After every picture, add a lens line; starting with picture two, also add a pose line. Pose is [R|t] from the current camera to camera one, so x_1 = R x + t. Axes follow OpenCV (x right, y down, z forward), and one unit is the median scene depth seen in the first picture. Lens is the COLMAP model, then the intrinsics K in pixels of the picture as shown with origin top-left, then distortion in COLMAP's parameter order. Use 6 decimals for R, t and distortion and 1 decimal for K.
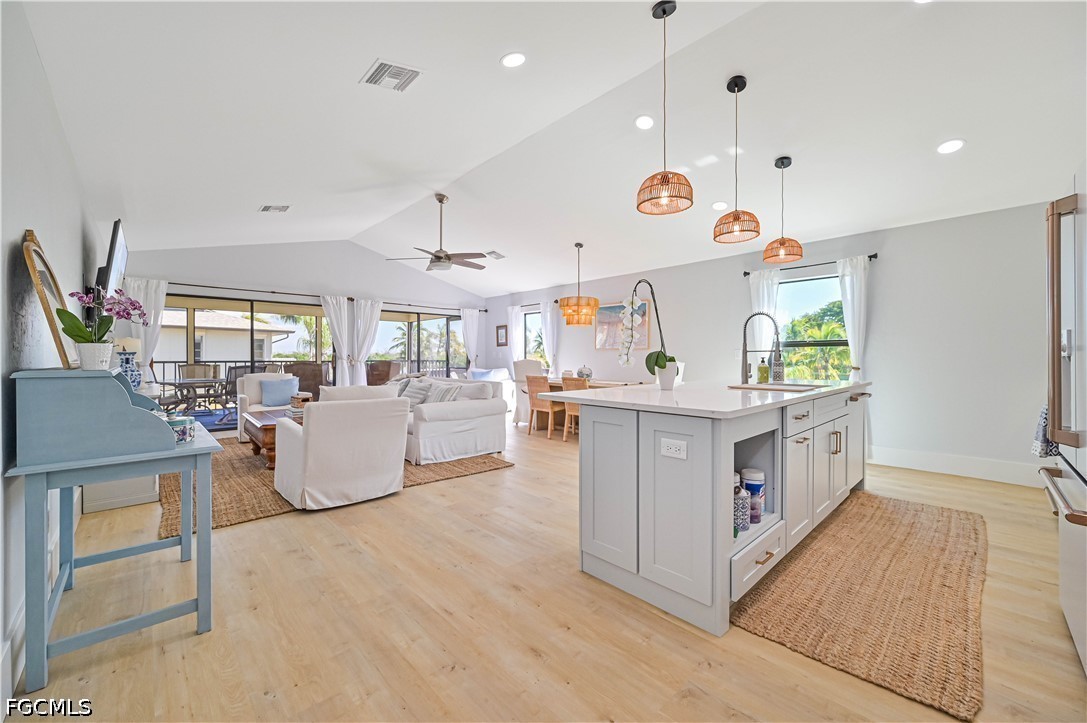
lens RADIAL K [[426.8, 0, 545.2], [0, 426.8, 362.2], [0, 0, 1]] dist [0.000098, 0.000007]
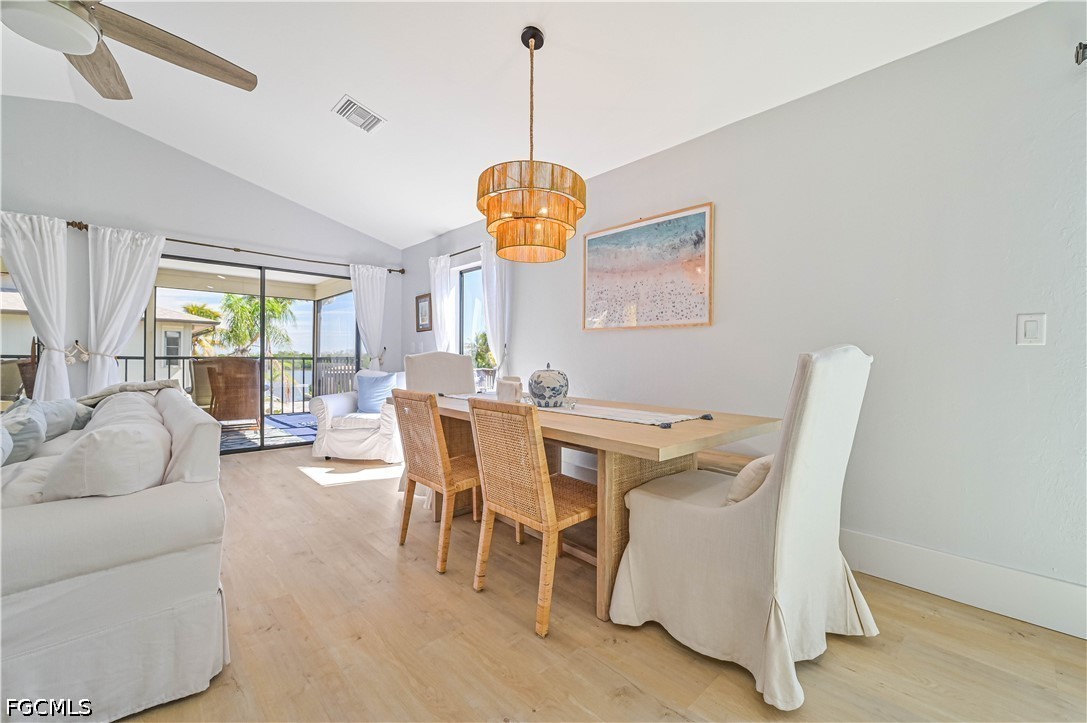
lens RADIAL K [[458.6, 0, 542.1], [0, 458.6, 364.3], [0, 0, 1]] dist [0.000050, -0.000004]
pose [[0.999956, 0.006379, -0.006910, 0.062541], [-0.006361, 0.999976, 0.002603, 0.003904], [0.006927, -0.002559, 0.999973, 0.408348]]
